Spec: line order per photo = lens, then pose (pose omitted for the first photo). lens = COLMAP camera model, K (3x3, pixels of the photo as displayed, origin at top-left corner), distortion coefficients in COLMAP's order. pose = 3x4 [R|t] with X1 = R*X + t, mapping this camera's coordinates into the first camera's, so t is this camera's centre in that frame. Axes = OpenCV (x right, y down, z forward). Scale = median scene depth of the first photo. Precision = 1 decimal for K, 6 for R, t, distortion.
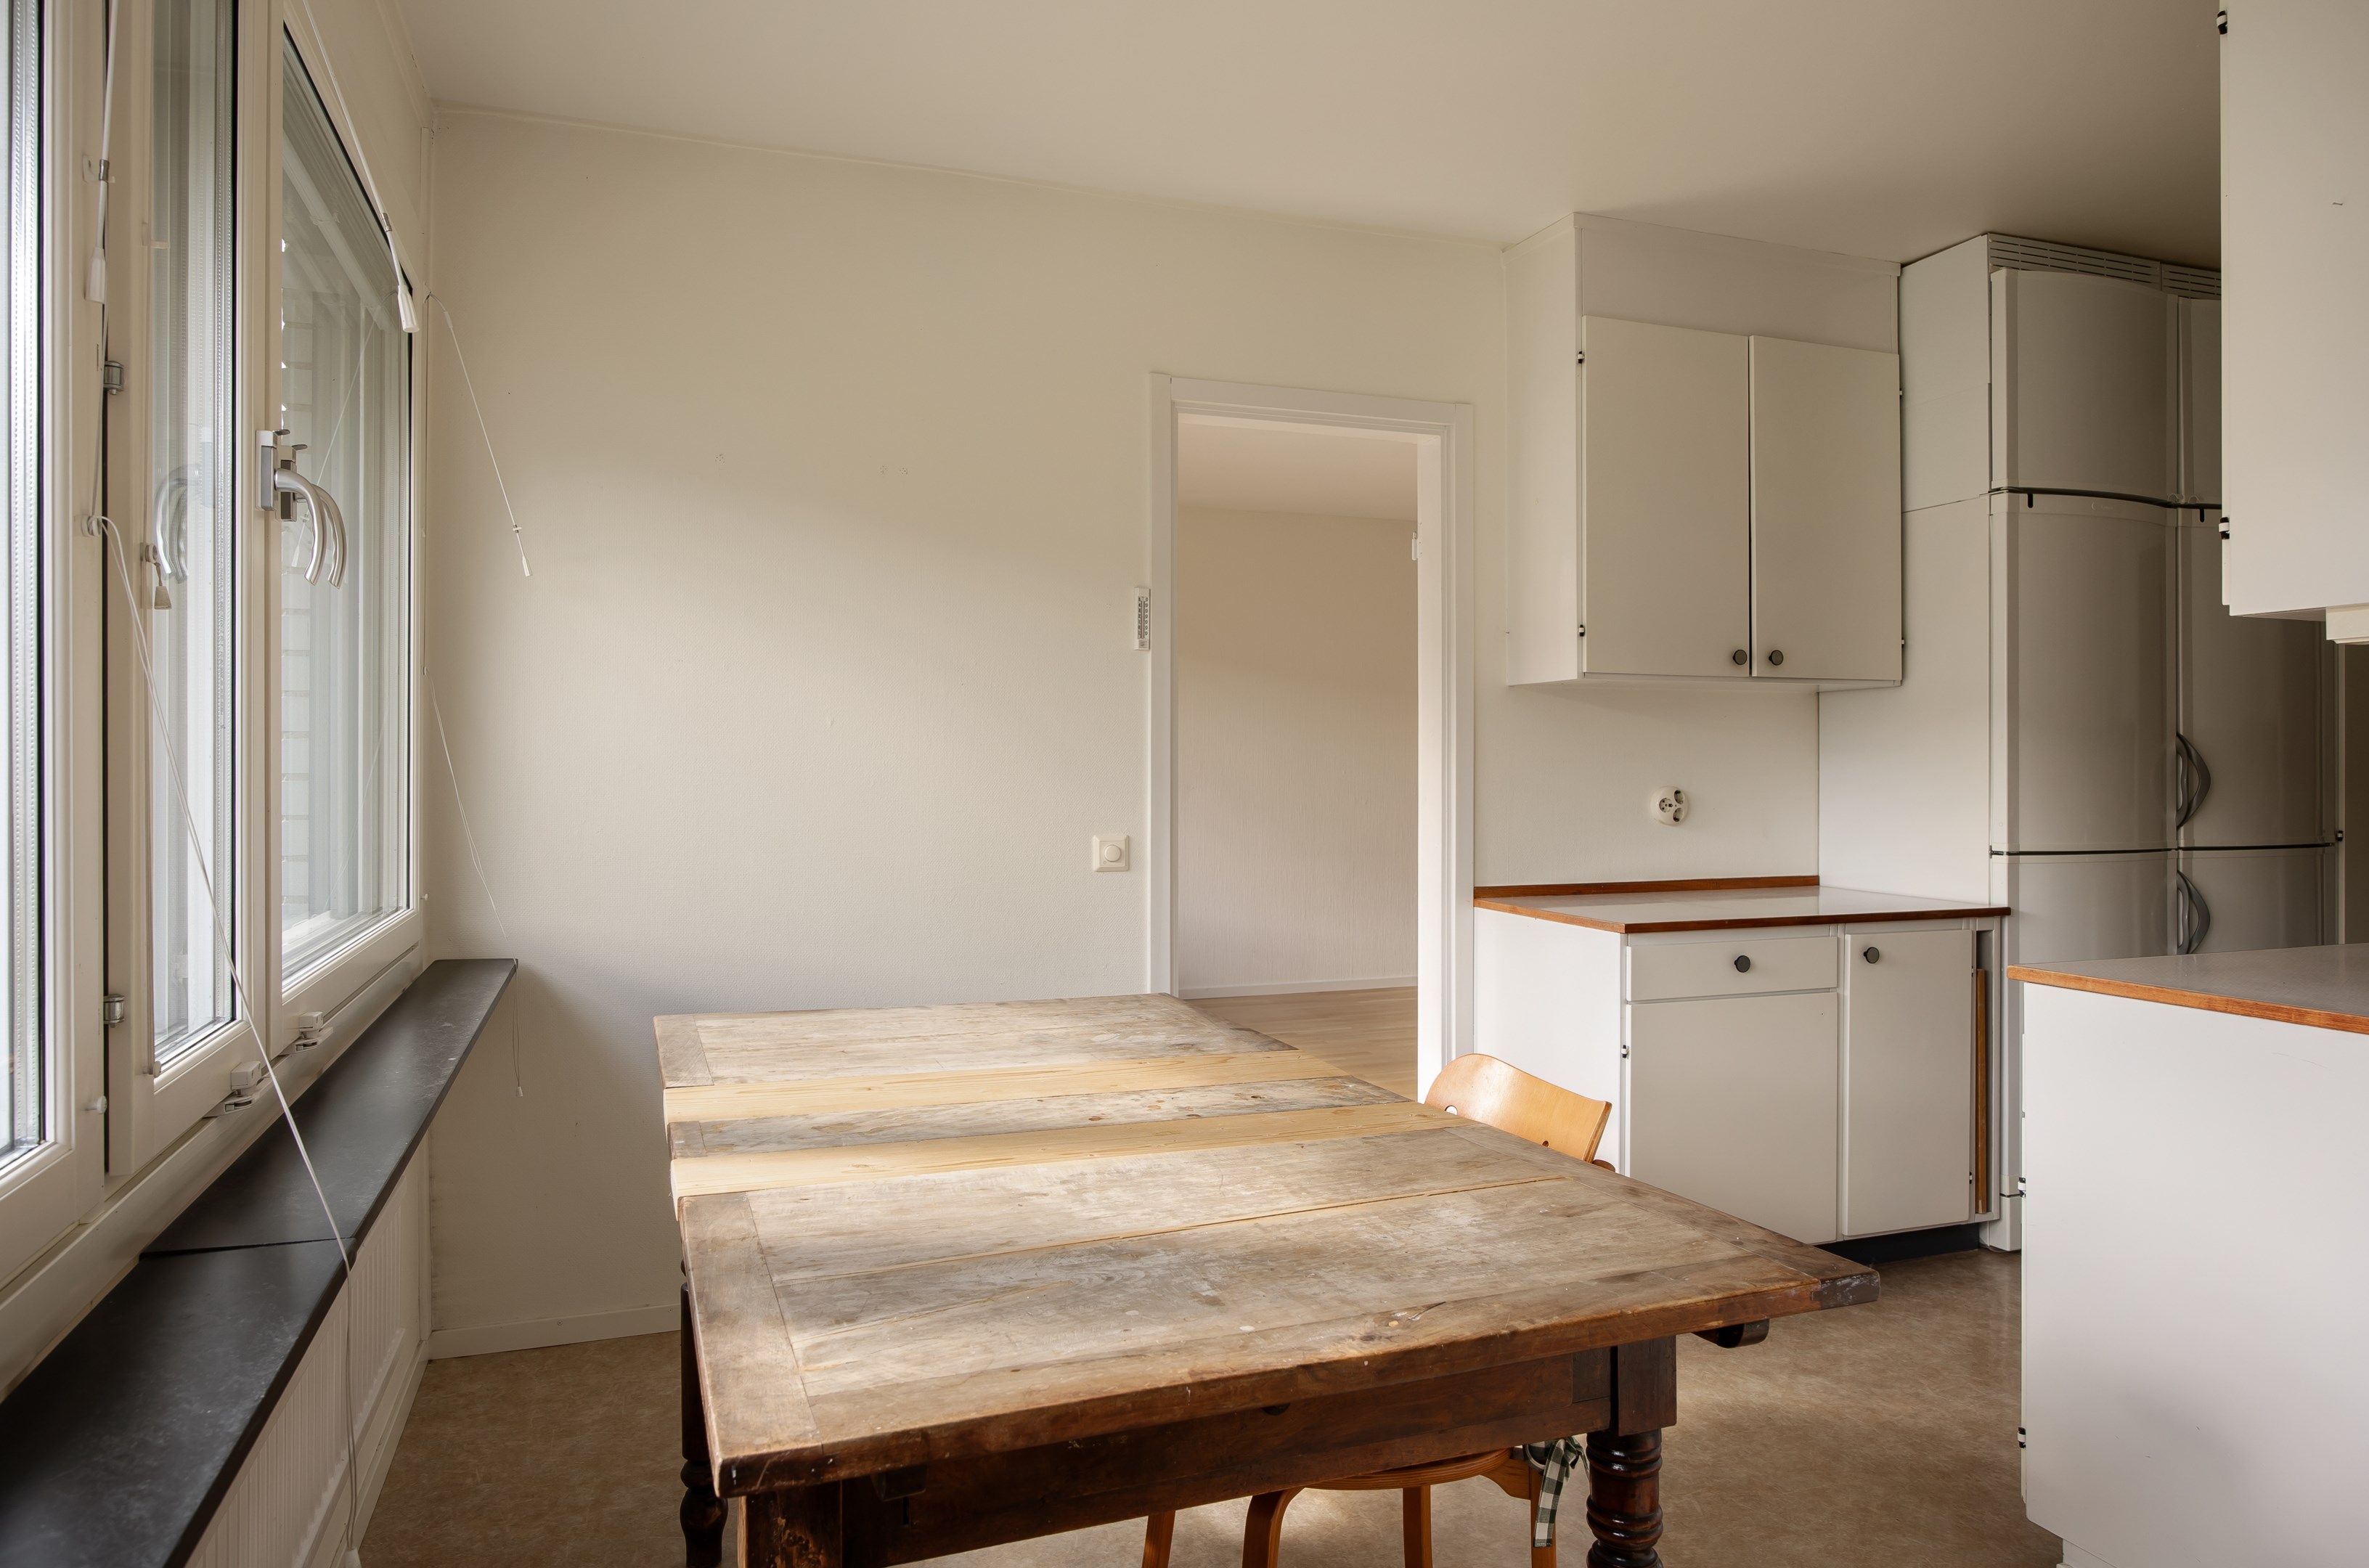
lens RADIAL K [[1479.3, 0, 1187.6], [0, 1479.3, 767.9], [0, 0, 1]] dist [-0.021789, -0.000254]
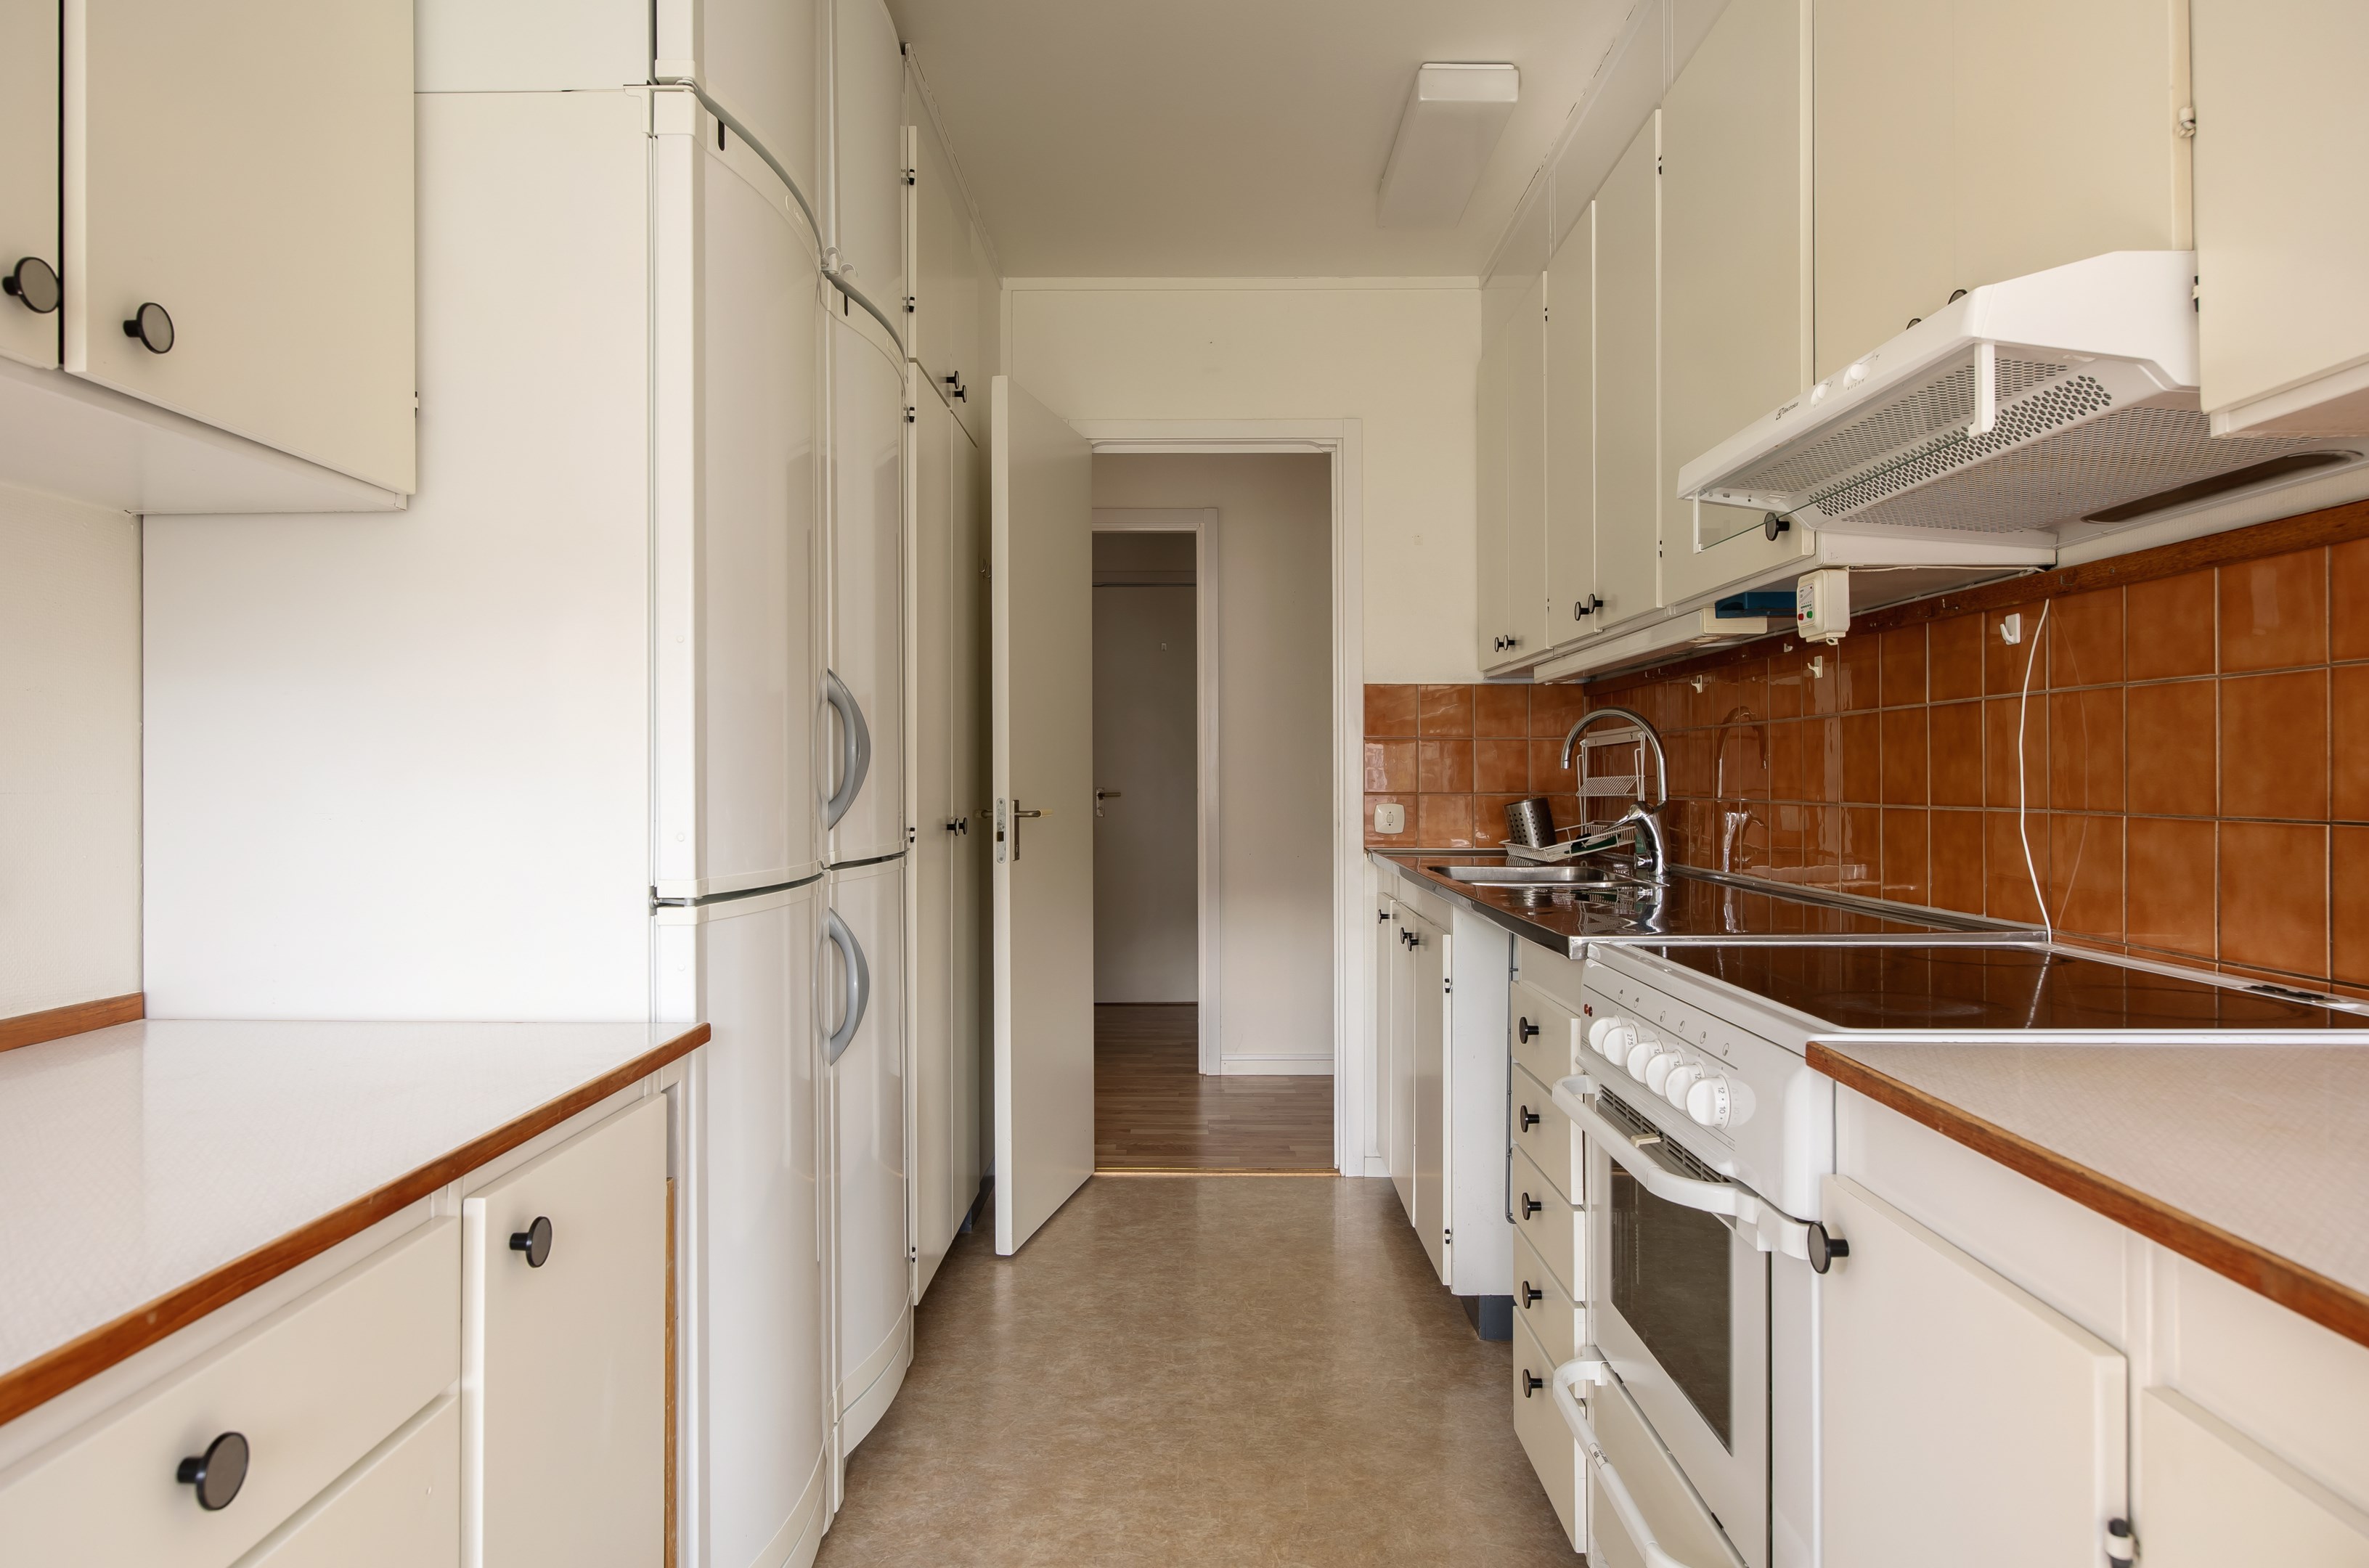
lens RADIAL K [[1479.3, 0, 1187.6], [0, 1479.3, 767.9], [0, 0, 1]] dist [-0.021789, -0.000254]
pose [[0.361523, 0.001368, 0.932362, 0.184008], [0.007375, 0.999963, -0.004327, 0.019540], [-0.932334, 0.008440, 0.361499, 0.656965]]
